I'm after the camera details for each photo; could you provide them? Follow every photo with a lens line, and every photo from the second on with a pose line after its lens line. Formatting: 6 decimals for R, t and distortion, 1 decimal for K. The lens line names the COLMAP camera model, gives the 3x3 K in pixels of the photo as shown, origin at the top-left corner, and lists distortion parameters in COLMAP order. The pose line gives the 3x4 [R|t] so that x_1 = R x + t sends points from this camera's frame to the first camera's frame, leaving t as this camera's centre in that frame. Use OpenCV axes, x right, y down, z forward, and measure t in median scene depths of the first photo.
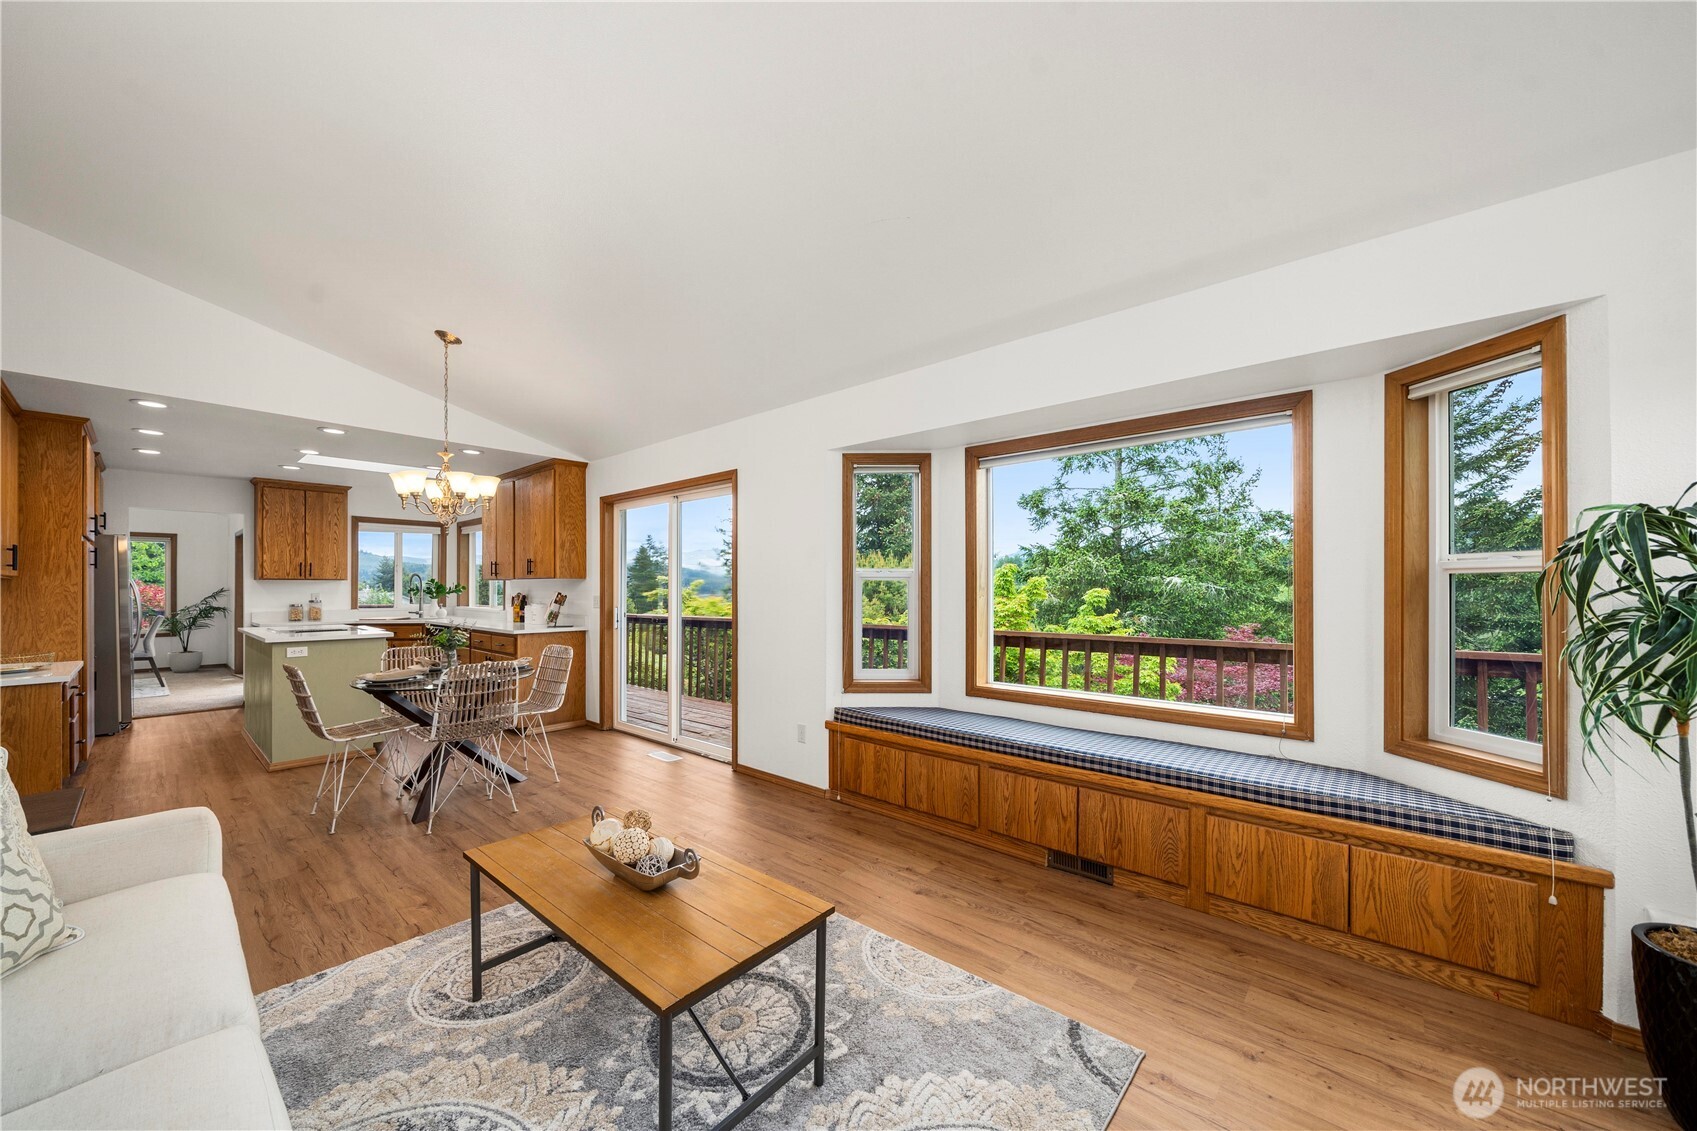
lens RADIAL K [[615.7, 0, 830.9], [0, 615.7, 579.5], [0, 0, 1]] dist [-0.001157, -0.000055]
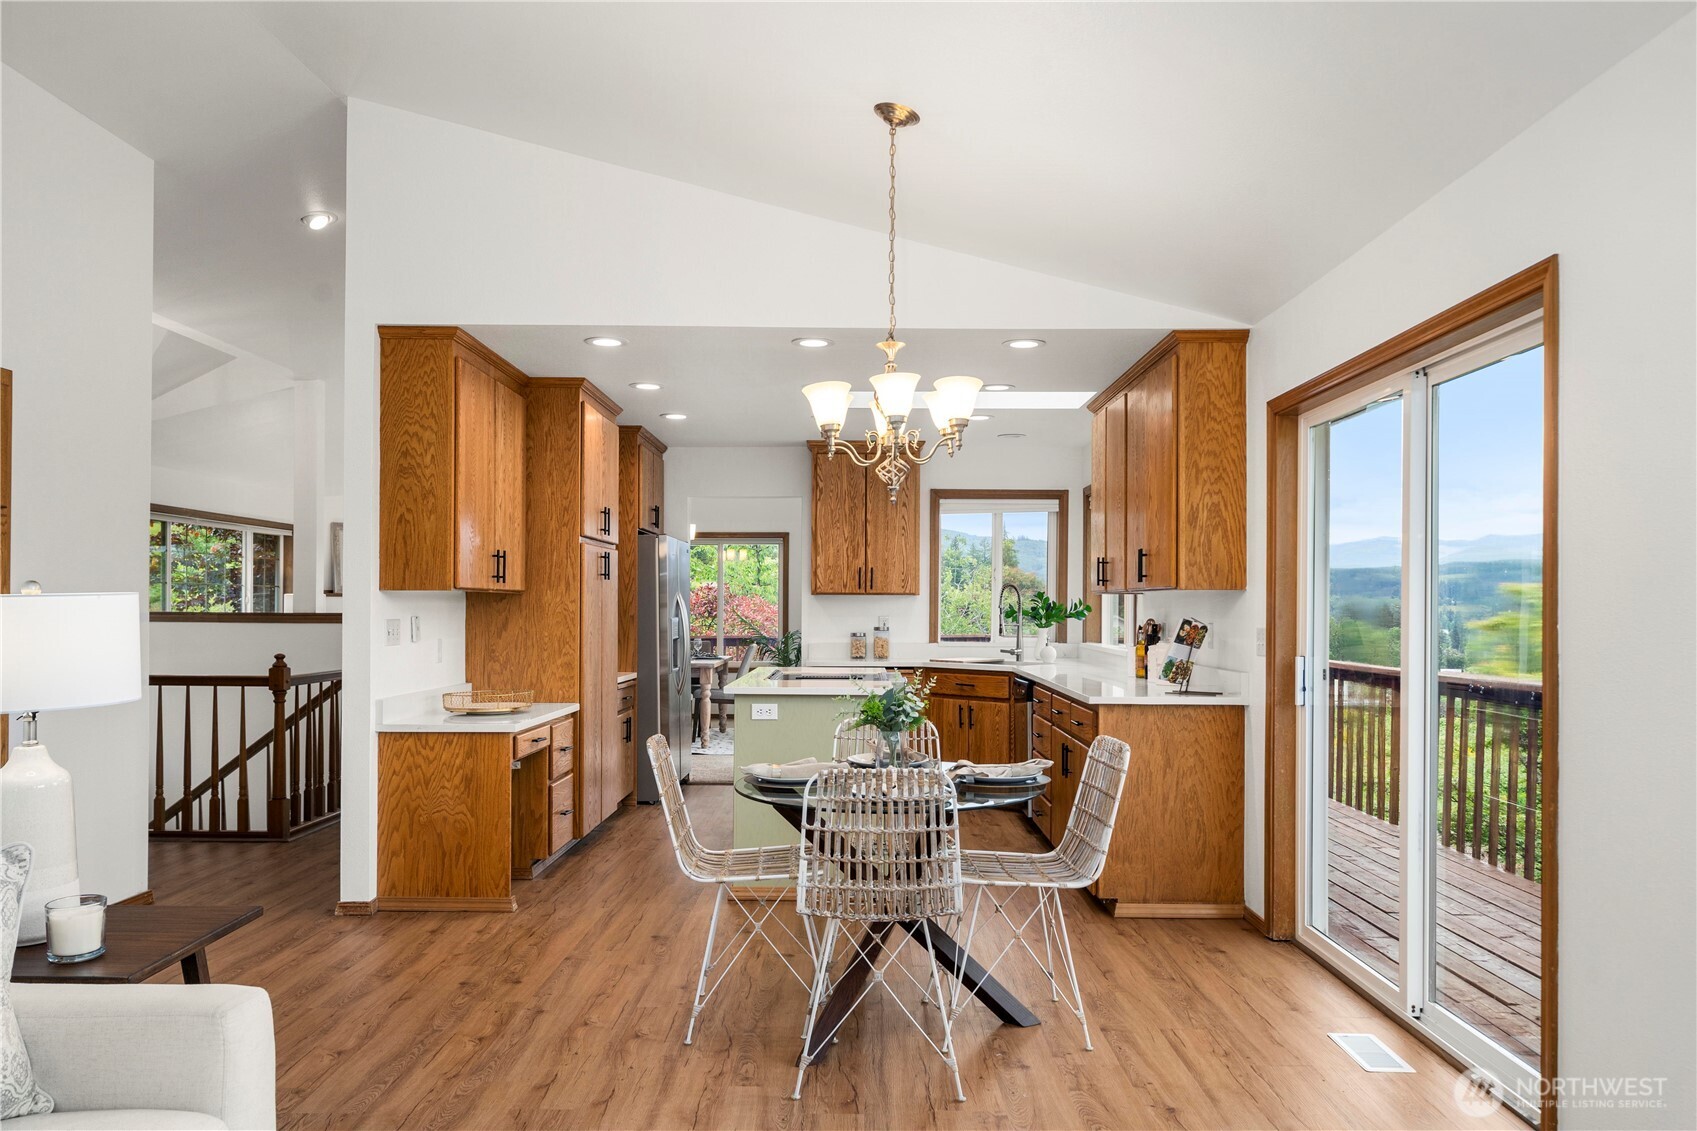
lens RADIAL K [[1175.3, 0, 854.5], [0, 1175.3, 593.6], [0, 0, 1]] dist [0.000276, 0.004440]
pose [[0.662079, -0.004109, -0.749423, 0.054999], [0.004034, 0.999990, -0.001919, 0.002205], [0.749423, -0.001752, 0.662089, 0.226537]]
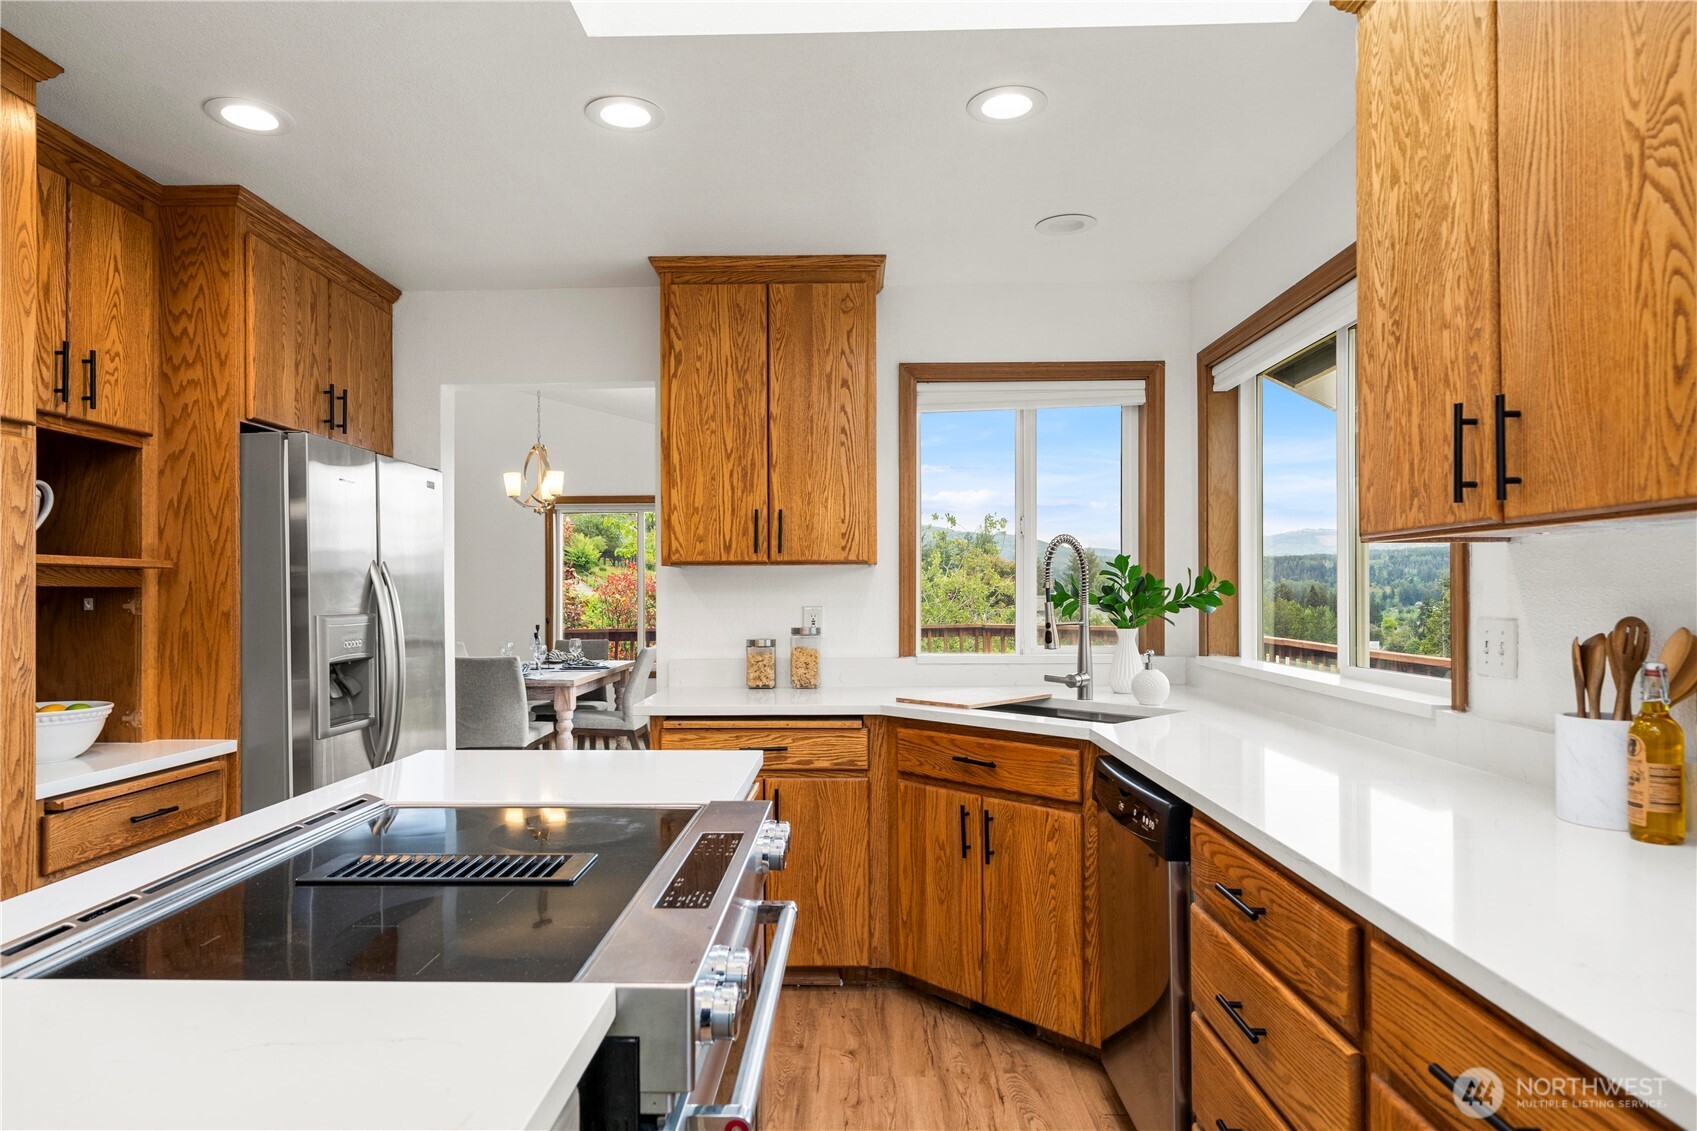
lens RADIAL K [[986.3, 0, 844.9], [0, 986.3, 595.9], [0, 0, 1]] dist [0.000810, -0.000208]
pose [[0.652379, 0.000500, -0.757892, -0.532655], [0.013314, 0.999838, 0.012120, 0.013538], [0.757776, -0.017997, 0.652267, 0.836874]]
